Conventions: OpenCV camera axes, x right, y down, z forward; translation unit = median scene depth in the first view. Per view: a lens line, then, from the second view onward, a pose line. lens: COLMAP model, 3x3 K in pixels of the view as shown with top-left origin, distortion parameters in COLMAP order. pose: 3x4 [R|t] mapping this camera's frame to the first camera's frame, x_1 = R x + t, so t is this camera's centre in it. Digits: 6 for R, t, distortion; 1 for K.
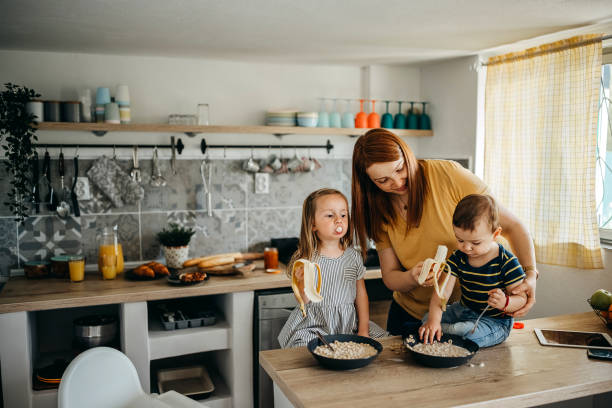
lens RADIAL K [[589.3, 0, 308.5], [0, 589.3, 204.2], [0, 0, 1]] dist [-0.013909, 0.000000]
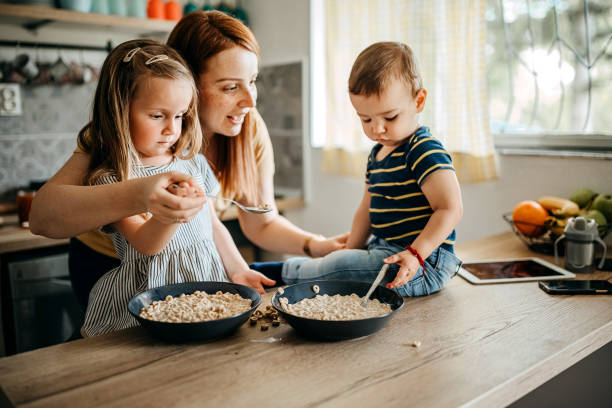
lens RADIAL K [[589.3, 0, 307.7], [0, 589.3, 200.2], [0, 0, 1]] dist [-0.013909, 0.000000]
pose [[0.938338, -0.063813, 0.339779, 0.005624], [0.047004, 0.997239, 0.057482, 0.058385], [-0.342509, -0.037967, 0.938747, 0.263177]]
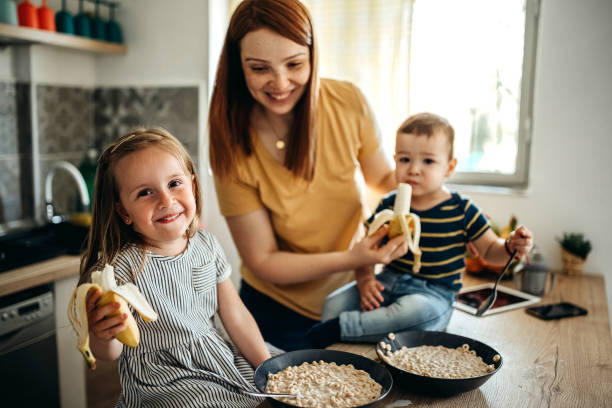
lens RADIAL K [[589.3, 0, 317.4], [0, 589.3, 203.0], [0, 0, 1]] dist [-0.013909, 0.000000]
pose [[0.707193, -0.088534, 0.701455, -0.147607], [0.044516, 0.995736, 0.080796, 0.016200], [-0.705617, -0.025913, 0.708119, 0.359689]]
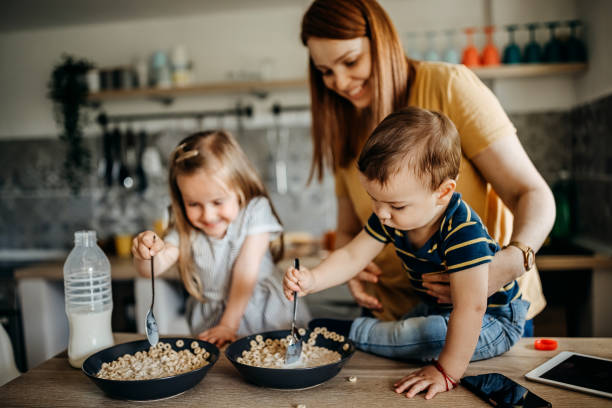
lens RADIAL K [[589.3, 0, 292.9], [0, 589.3, 205.2], [0, 0, 1]] dist [-0.013909, 0.000000]
pose [[0.865398, -0.004975, -0.501060, 0.273121], [-0.000051, 0.999950, -0.010016, 0.048987], [0.501084, 0.008693, 0.865355, 0.268221]]
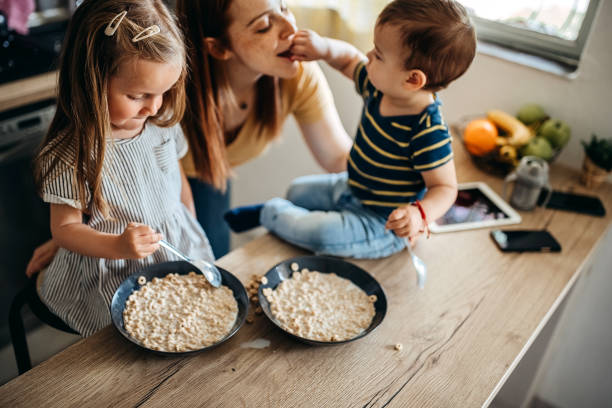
lens RADIAL K [[589.3, 0, 311.4], [0, 589.3, 208.5], [0, 0, 1]] dist [-0.013909, 0.000000]
pose [[0.859805, -0.213634, 0.463784, -0.018872], [-0.041963, 0.875638, 0.481142, -0.062258], [-0.508895, -0.433150, 0.743913, 0.333491]]
